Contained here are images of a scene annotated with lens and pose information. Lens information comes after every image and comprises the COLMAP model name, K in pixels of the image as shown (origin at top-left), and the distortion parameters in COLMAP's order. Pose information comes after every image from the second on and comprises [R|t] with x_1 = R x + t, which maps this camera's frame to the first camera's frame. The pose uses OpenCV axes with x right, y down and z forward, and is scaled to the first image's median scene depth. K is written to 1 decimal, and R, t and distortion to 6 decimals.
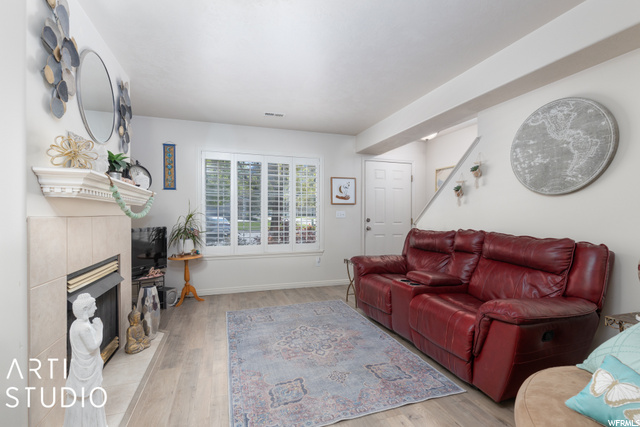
lens RADIAL K [[288.0, 0, 316.4], [0, 288.0, 217.2], [0, 0, 1]] dist [0.007420, -0.000704]
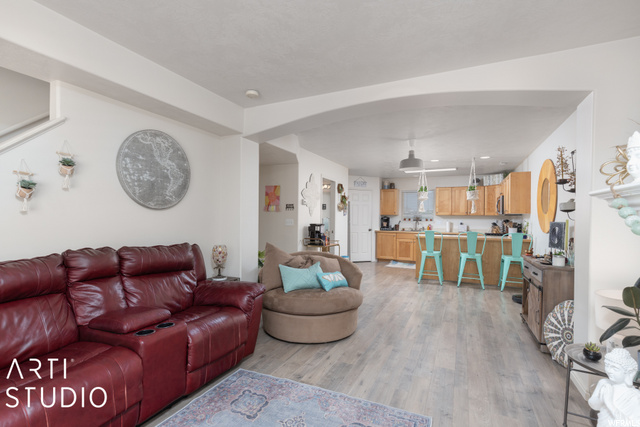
lens RADIAL K [[306.7, 0, 318.8], [0, 306.7, 217.9], [0, 0, 1]] dist [0.004253, 0.000483]
pose [[-0.725350, -0.011238, 0.688289, -0.496866], [-0.008331, 0.999937, 0.007547, -0.051319], [-0.688330, -0.000260, -0.725397, 1.347467]]
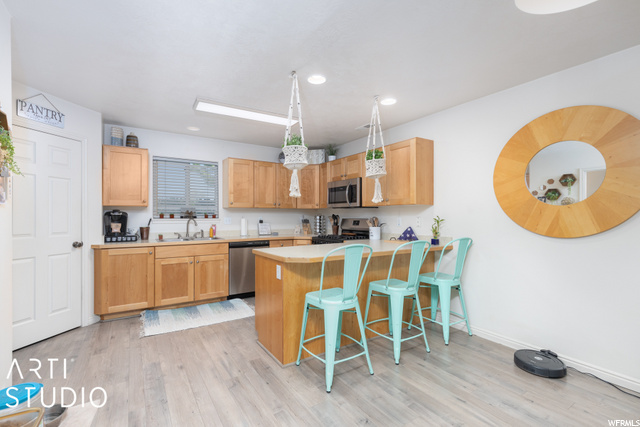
lens RADIAL K [[288.0, 0, 322.8], [0, 288.0, 217.1], [0, 0, 1]] dist [0.007420, -0.000704]
pose [[-0.967102, -0.003172, -0.254370, 0.829091], [-0.006290, 0.999915, 0.011443, -0.032926], [0.254312, 0.012667, -0.967039, -0.190059]]
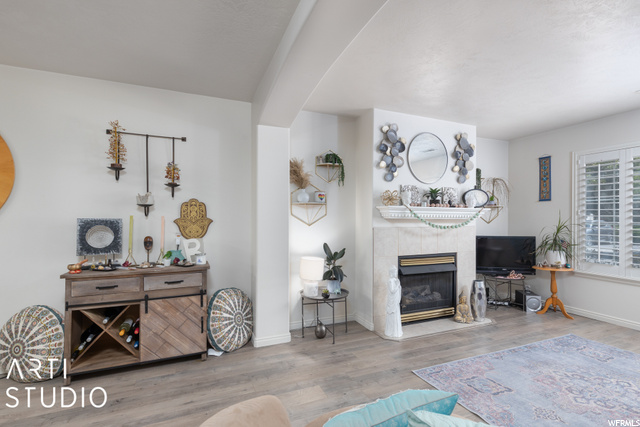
lens RADIAL K [[288.0, 0, 319.5], [0, 288.0, 219.6], [0, 0, 1]] dist [0.007420, -0.000704]
pose [[0.075958, -0.004092, -0.997103, 0.760404], [-0.009053, 0.999948, -0.004793, -0.027874], [0.997070, 0.009391, 0.075917, 0.197128]]
